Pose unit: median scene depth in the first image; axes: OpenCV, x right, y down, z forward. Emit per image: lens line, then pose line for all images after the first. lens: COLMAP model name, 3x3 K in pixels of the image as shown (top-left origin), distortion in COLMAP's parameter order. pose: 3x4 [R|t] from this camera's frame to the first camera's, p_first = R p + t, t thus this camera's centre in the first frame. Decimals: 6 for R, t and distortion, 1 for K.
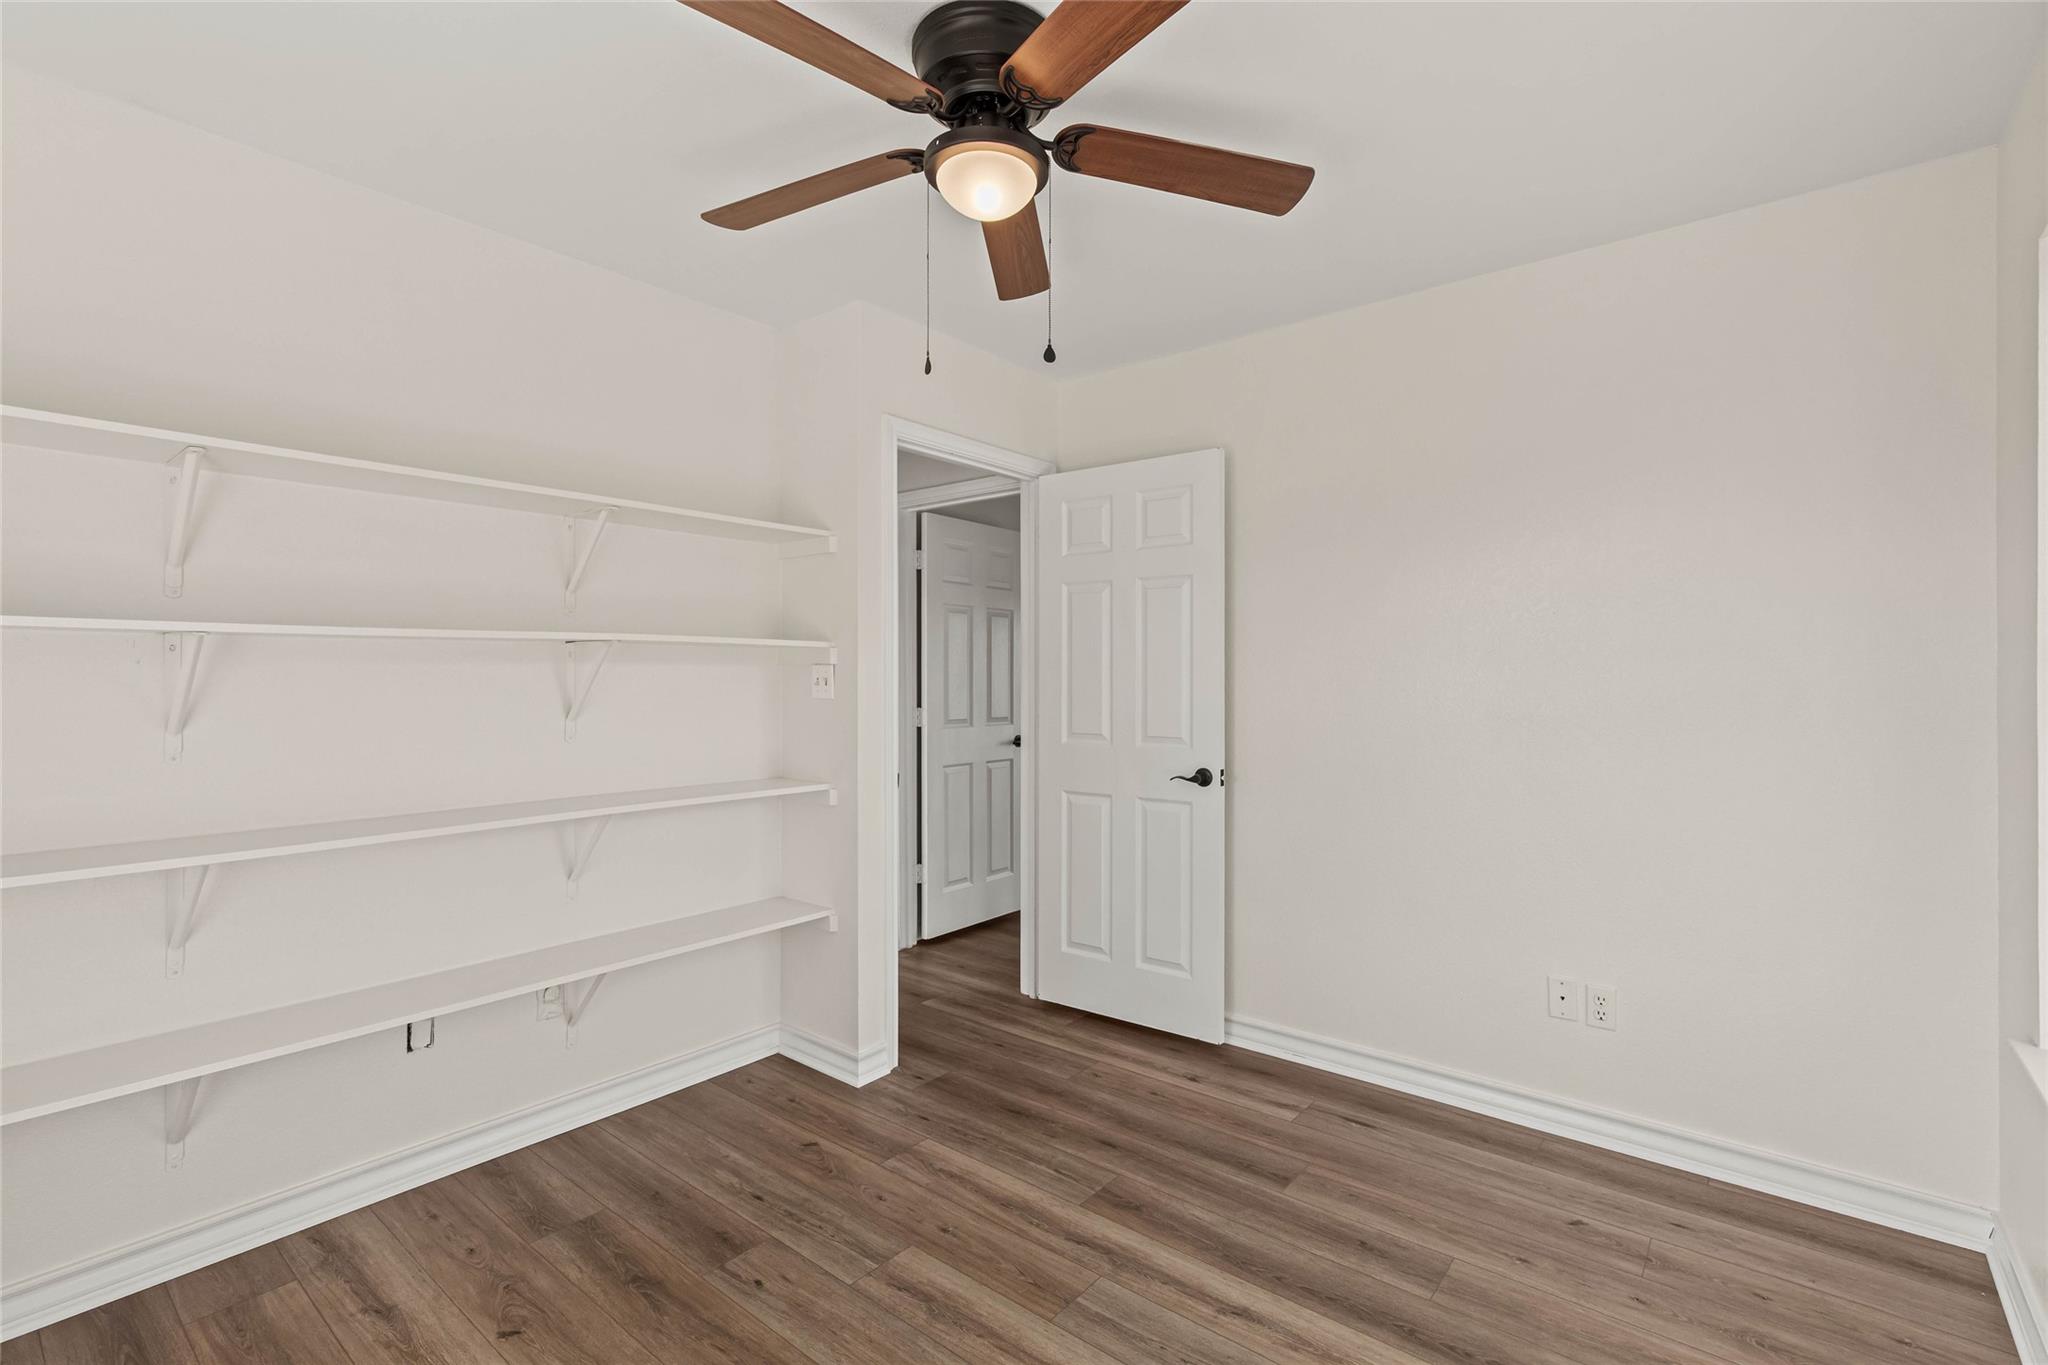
lens RADIAL K [[926.8, 0, 1035.3], [0, 926.8, 667.9], [0, 0, 1]] dist [0.010752, -0.002077]
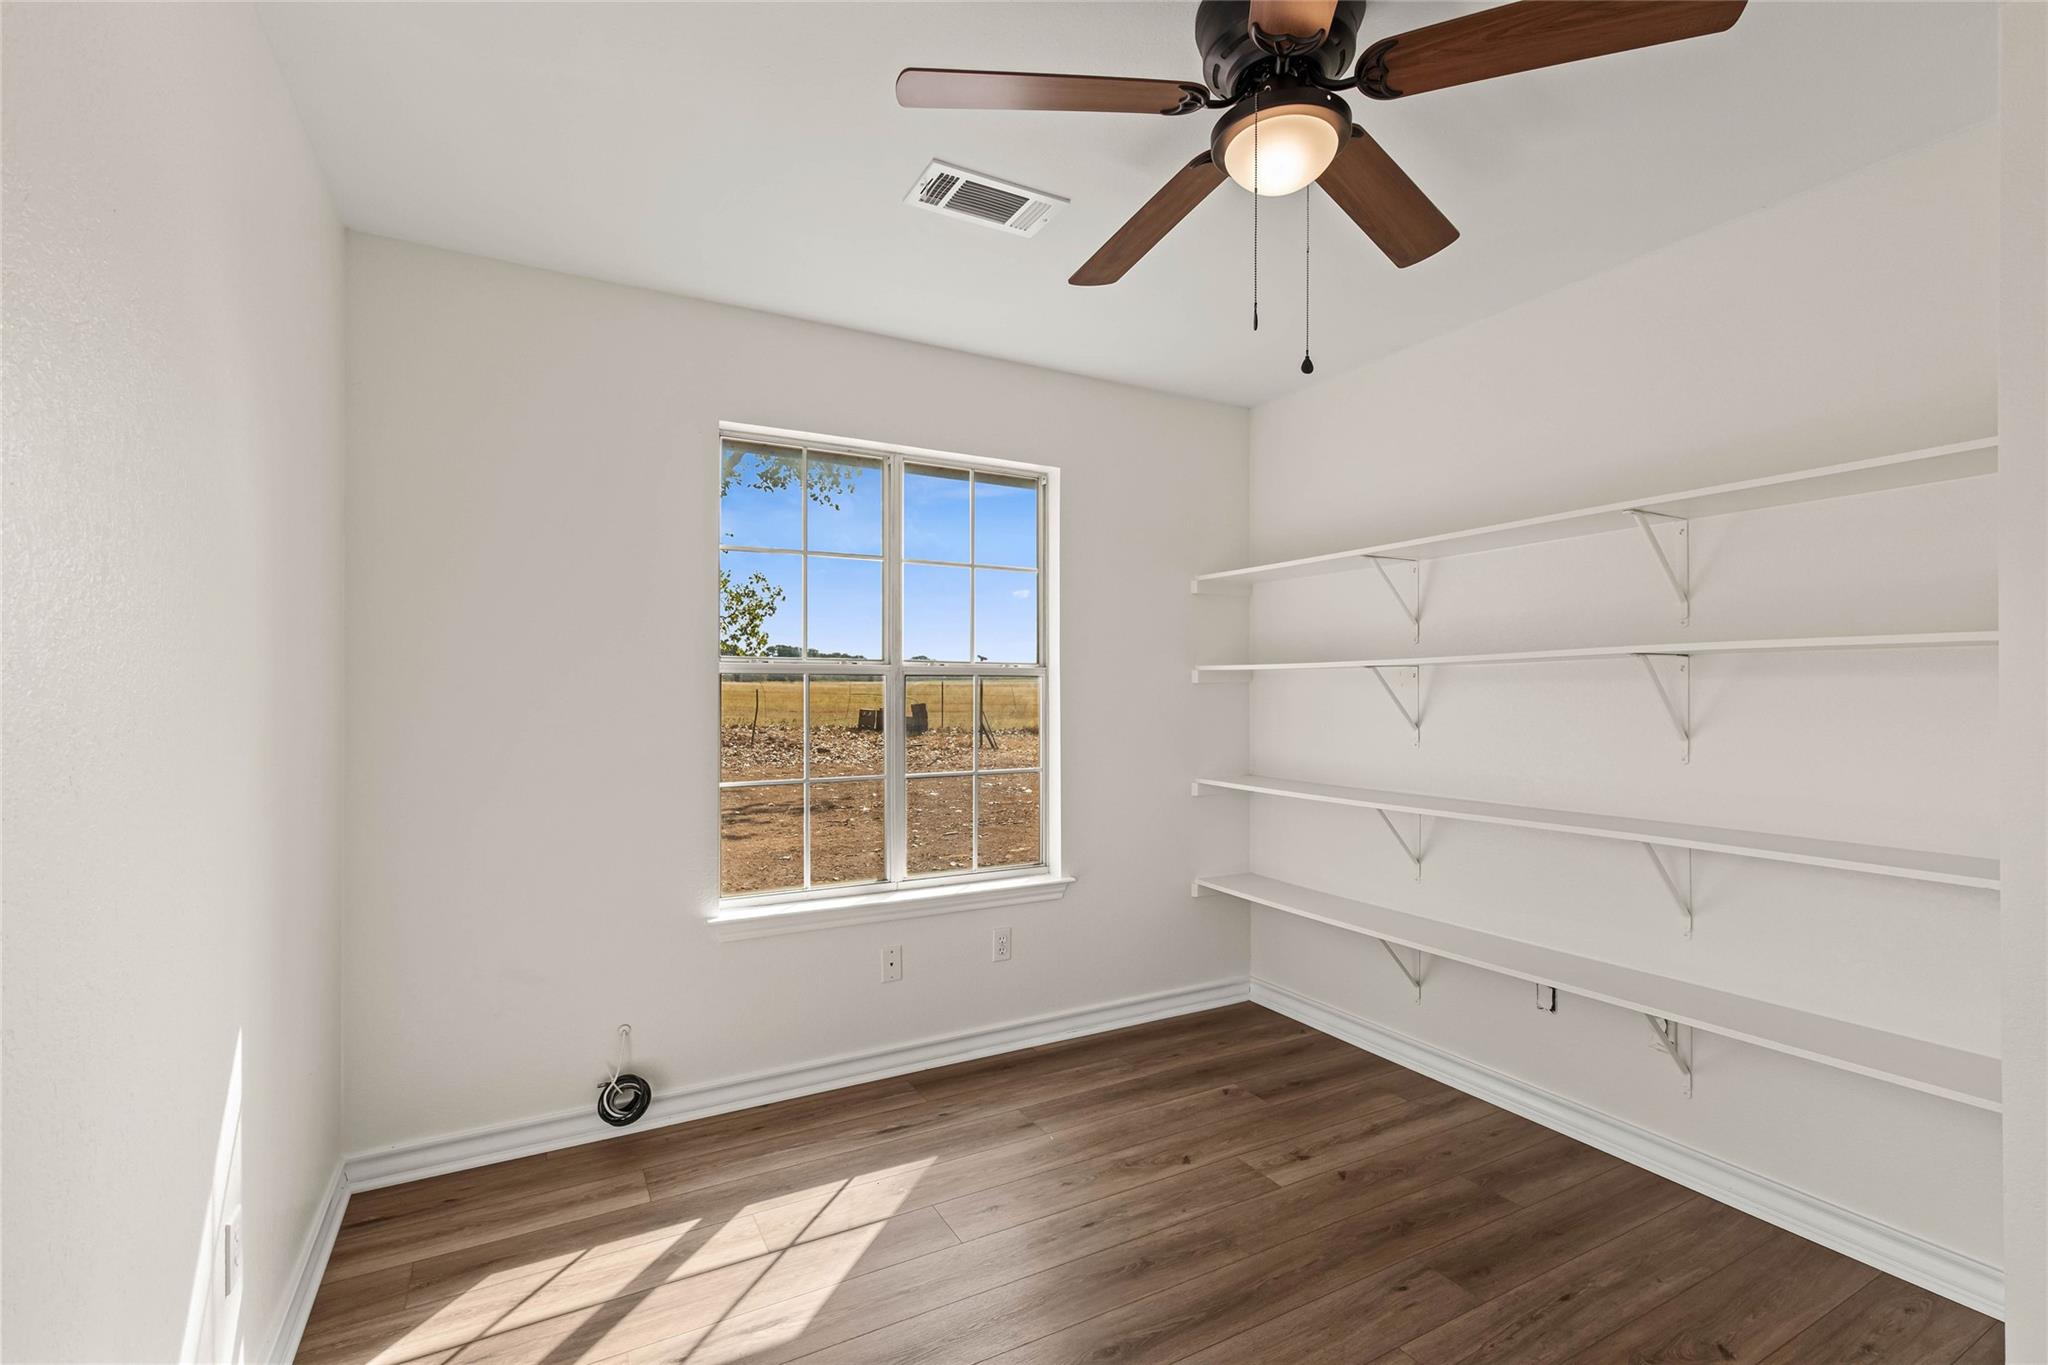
lens RADIAL K [[926.8, 0, 1038.0], [0, 926.8, 678.3], [0, 0, 1]] dist [0.010752, -0.002077]
pose [[-0.370400, -0.013088, -0.928780, 0.736429], [0.013865, 0.999711, -0.019617, 0.005725], [0.928769, -0.020144, -0.370112, 0.929600]]
